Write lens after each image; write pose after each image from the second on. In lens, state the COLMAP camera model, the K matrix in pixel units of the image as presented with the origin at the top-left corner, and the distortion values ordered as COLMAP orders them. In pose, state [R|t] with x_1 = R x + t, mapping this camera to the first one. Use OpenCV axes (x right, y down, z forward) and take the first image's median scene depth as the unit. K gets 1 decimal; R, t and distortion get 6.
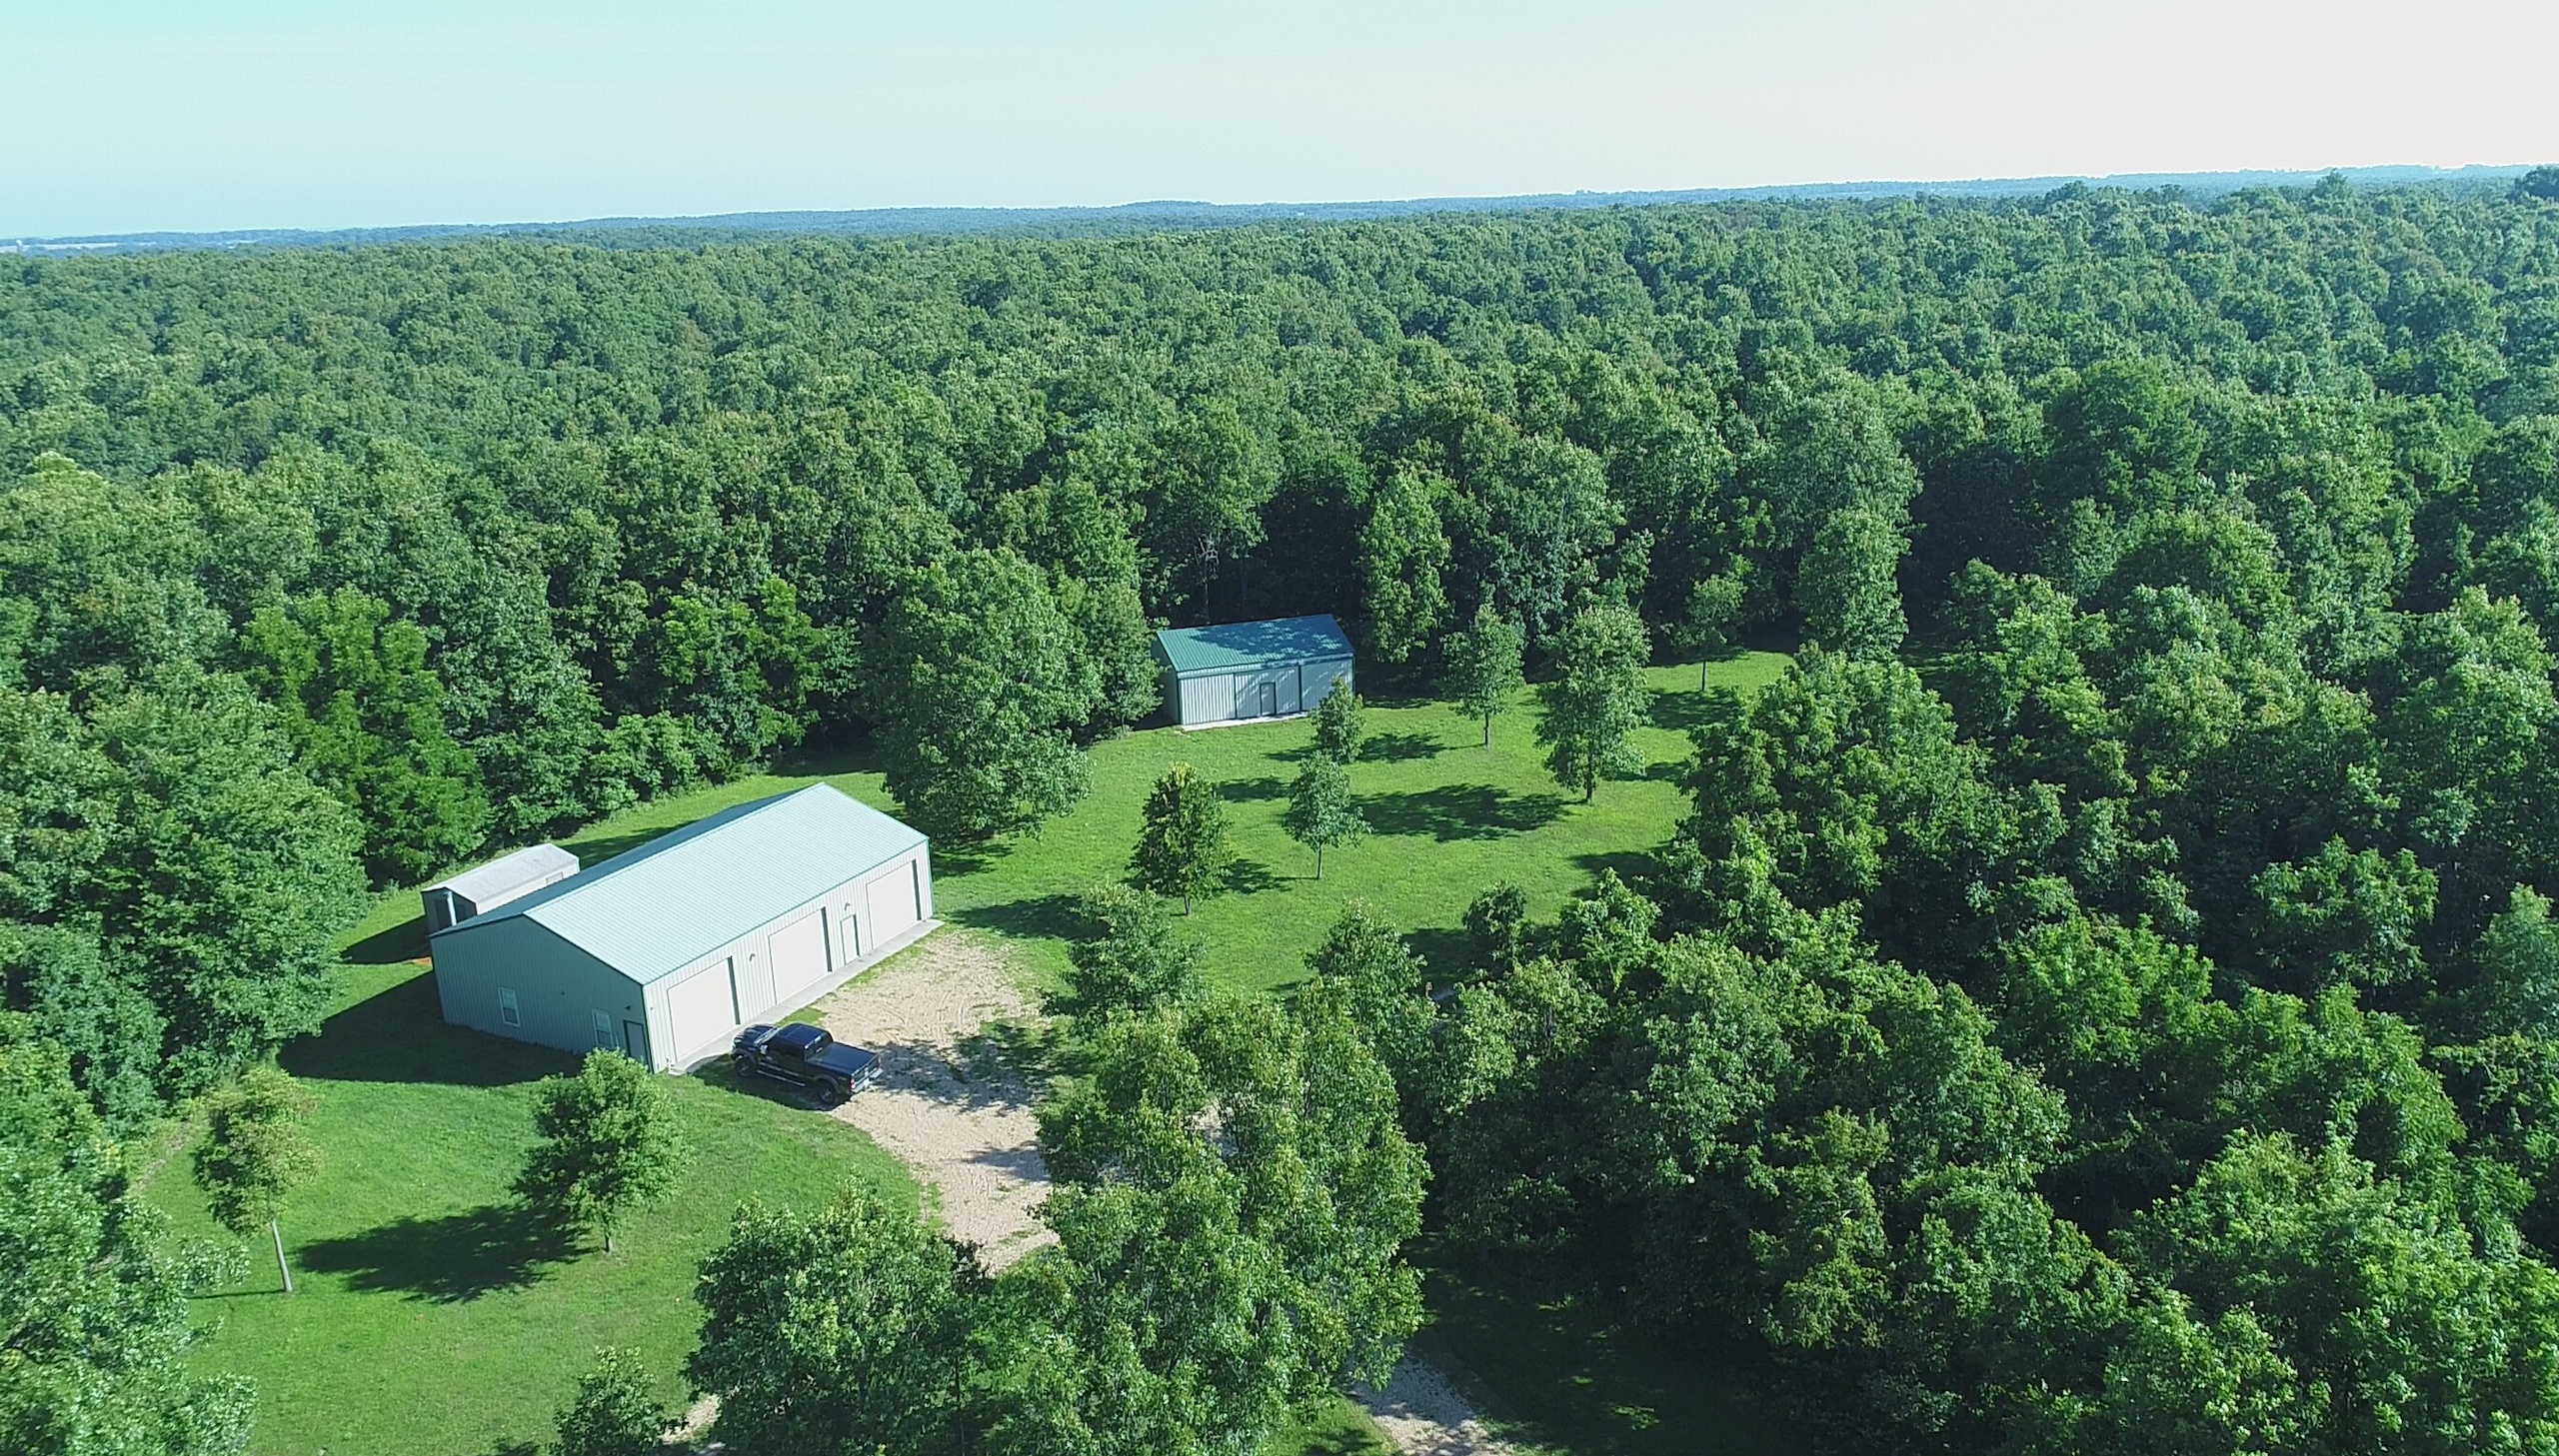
lens RADIAL K [[1807.0, 0, 1277.0], [0, 1807.0, 739.2], [0, 0, 1]] dist [0.020631, -0.007315]
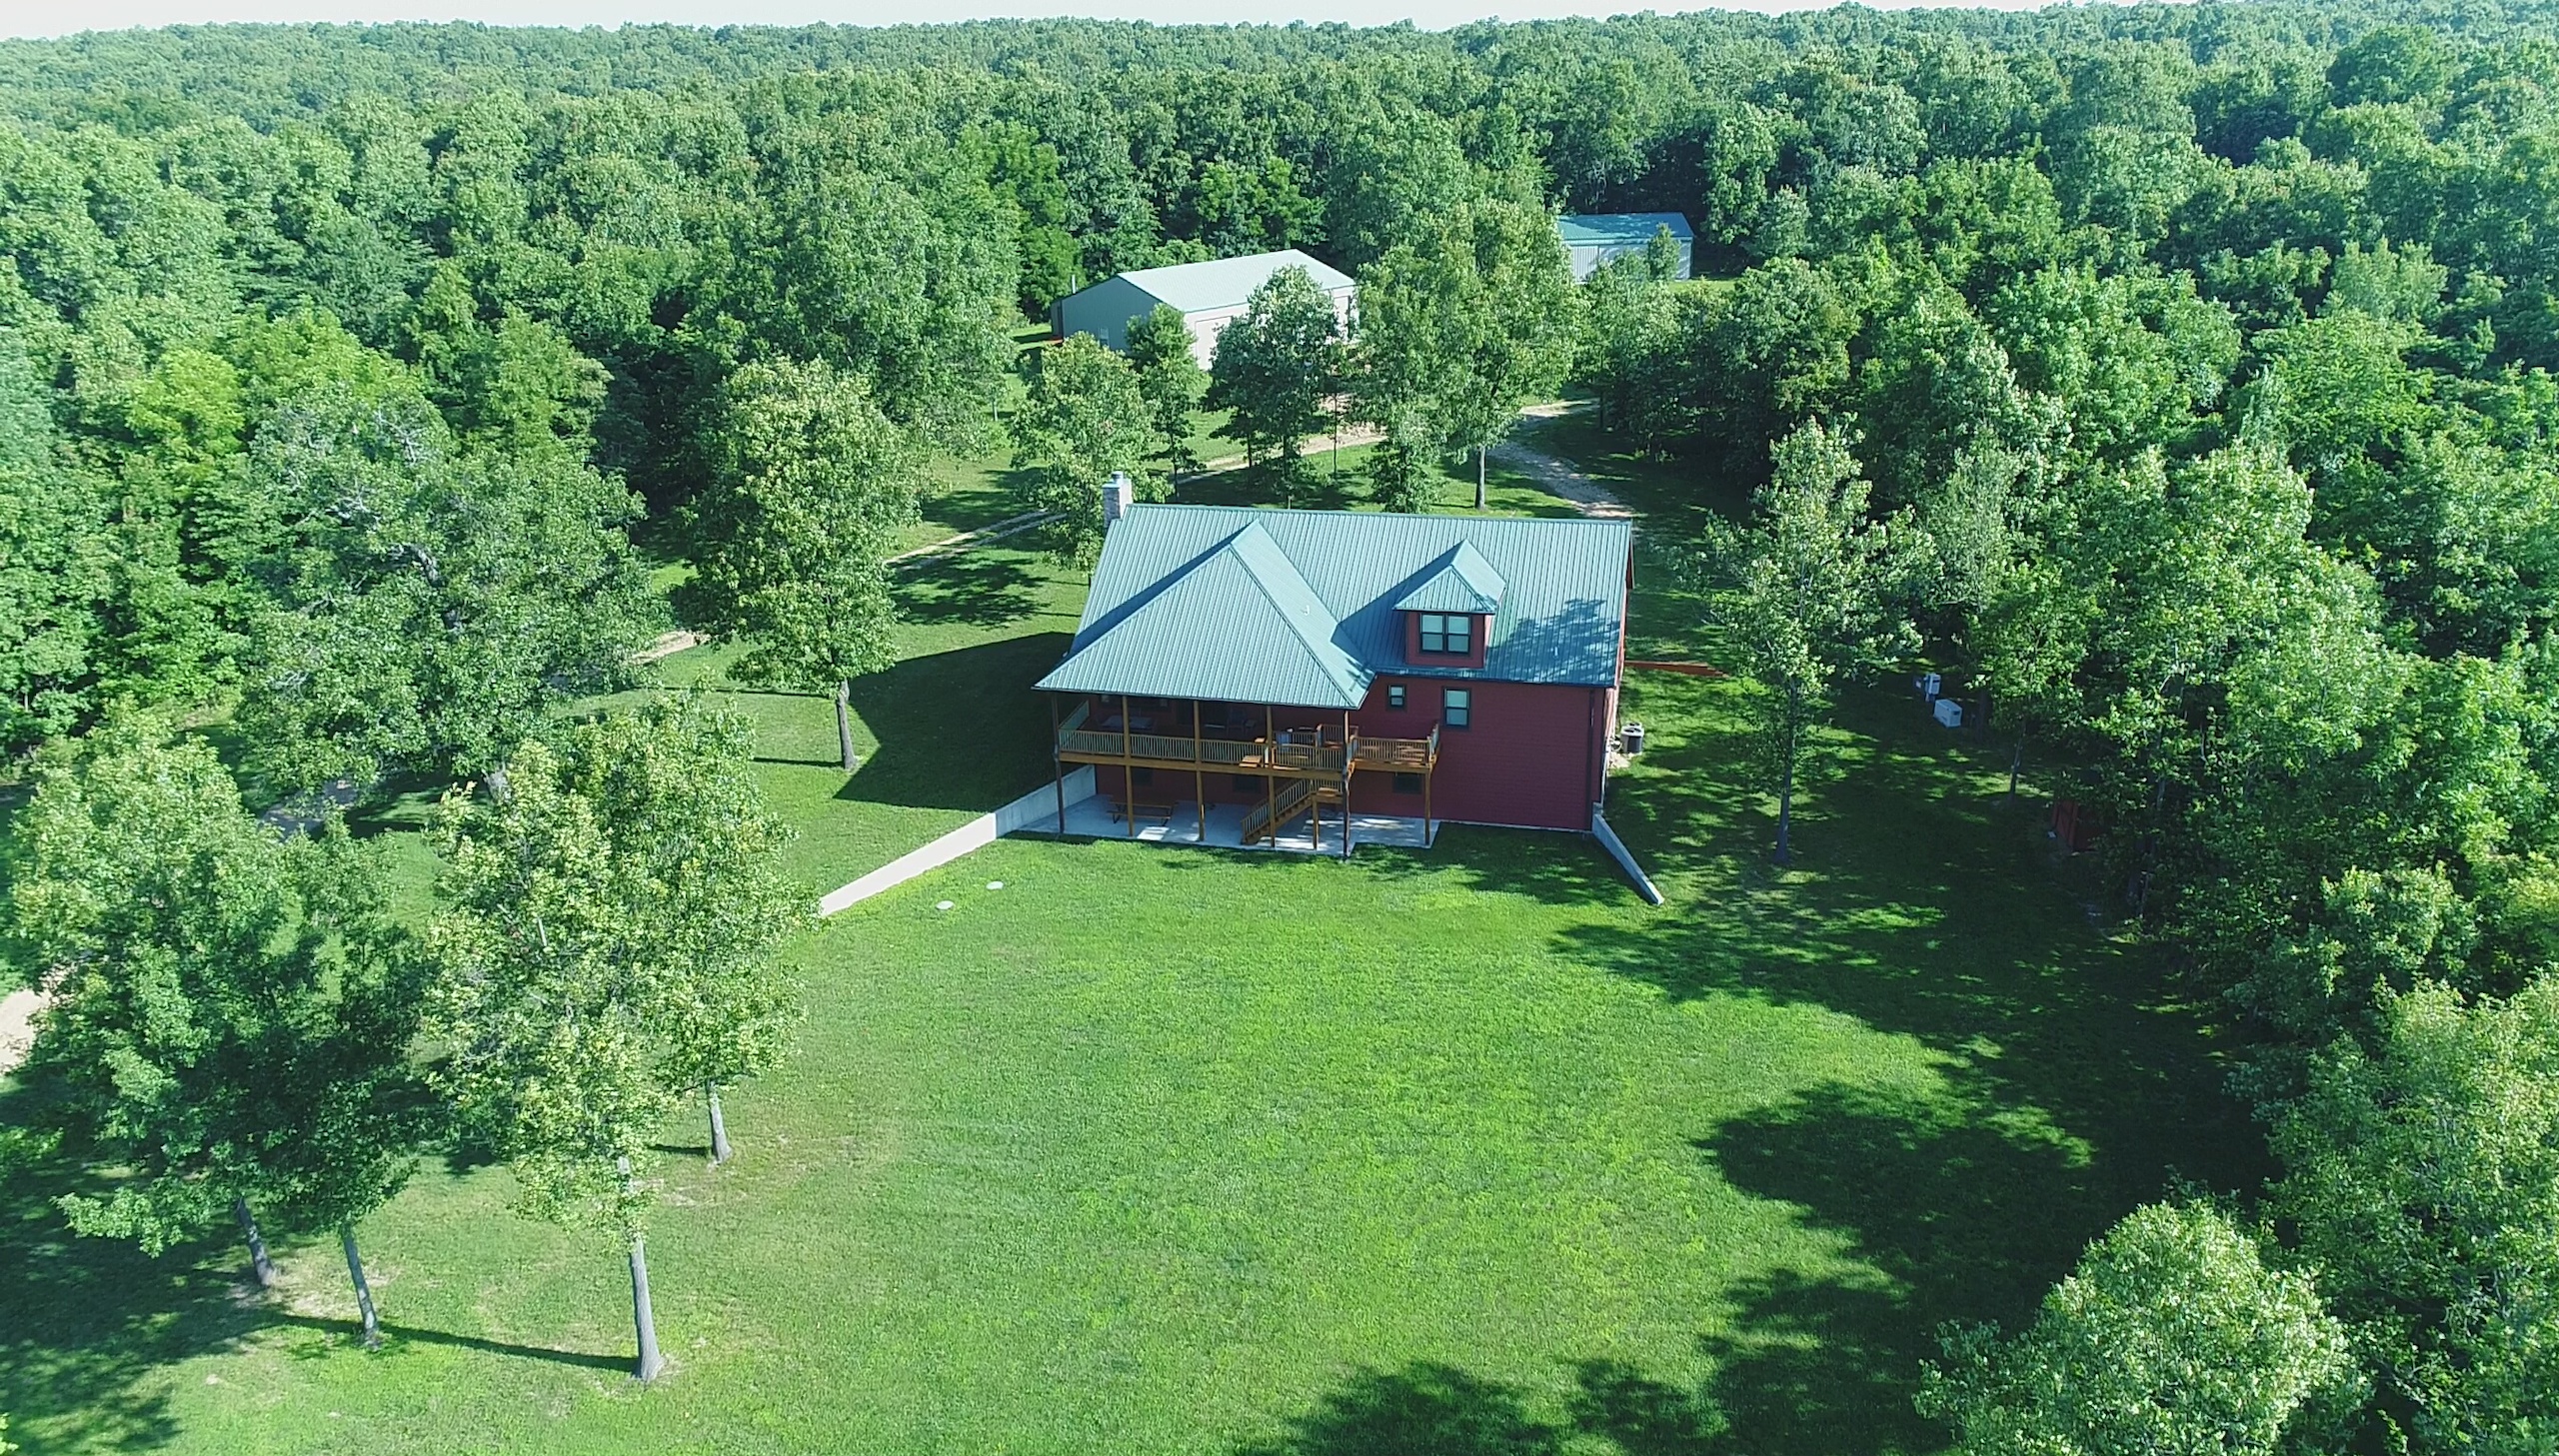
lens RADIAL K [[1807.0, 0, 1274.6], [0, 1807.0, 717.9], [0, 0, 1]] dist [0.020631, -0.007315]
pose [[0.961930, 0.107691, -0.251184, 0.125131], [-0.089957, 0.992640, 0.081083, 0.233572], [0.258067, -0.055400, 0.964537, -0.396166]]
